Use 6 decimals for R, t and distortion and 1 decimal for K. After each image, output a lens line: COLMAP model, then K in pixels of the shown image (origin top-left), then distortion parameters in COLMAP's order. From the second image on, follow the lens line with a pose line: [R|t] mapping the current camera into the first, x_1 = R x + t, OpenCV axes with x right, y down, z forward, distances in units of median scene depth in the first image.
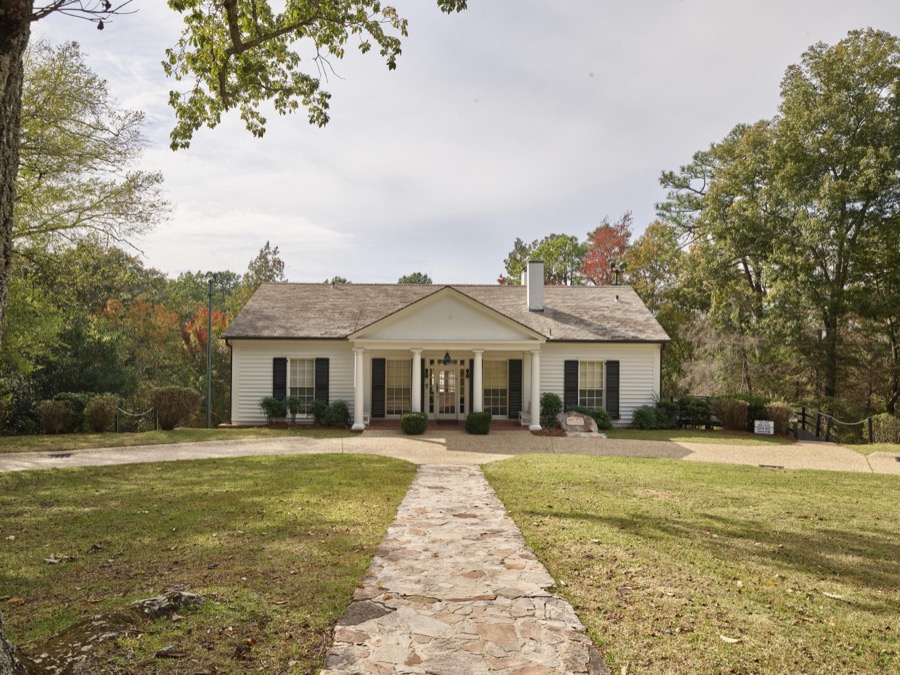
lens RADIAL K [[604.4, 0, 450.0], [0, 604.4, 337.5], [0, 0, 1]] dist [0.000149, -0.002095]
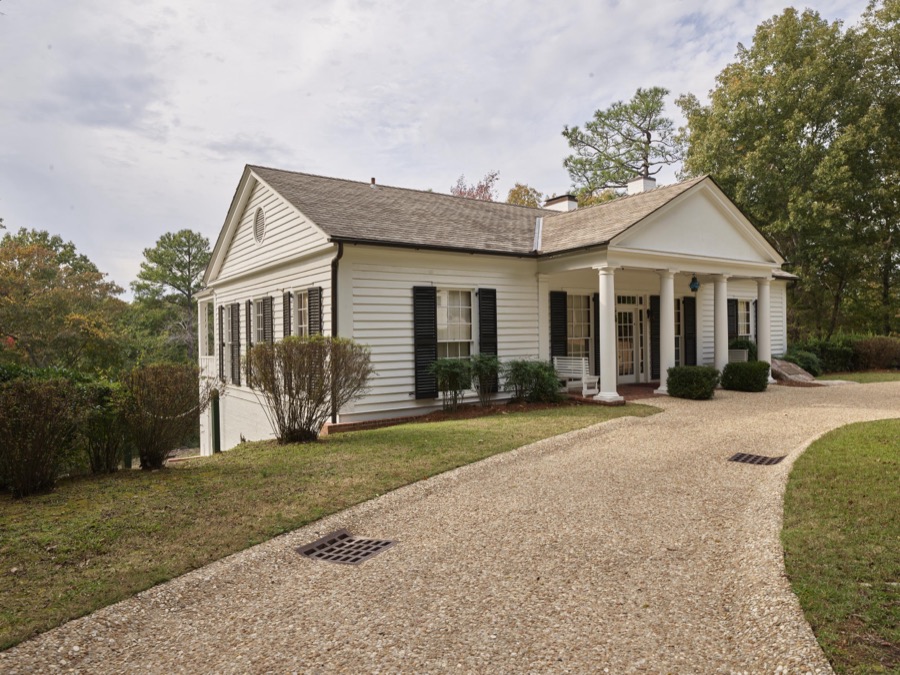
lens RADIAL K [[604.4, 0, 450.0], [0, 604.4, 337.5], [0, 0, 1]] dist [0.000149, -0.002095]
pose [[0.818430, -0.022722, 0.574157, -0.565707], [0.024736, 0.999685, 0.004304, 0.076212], [-0.574073, 0.010680, 0.818734, 0.556807]]
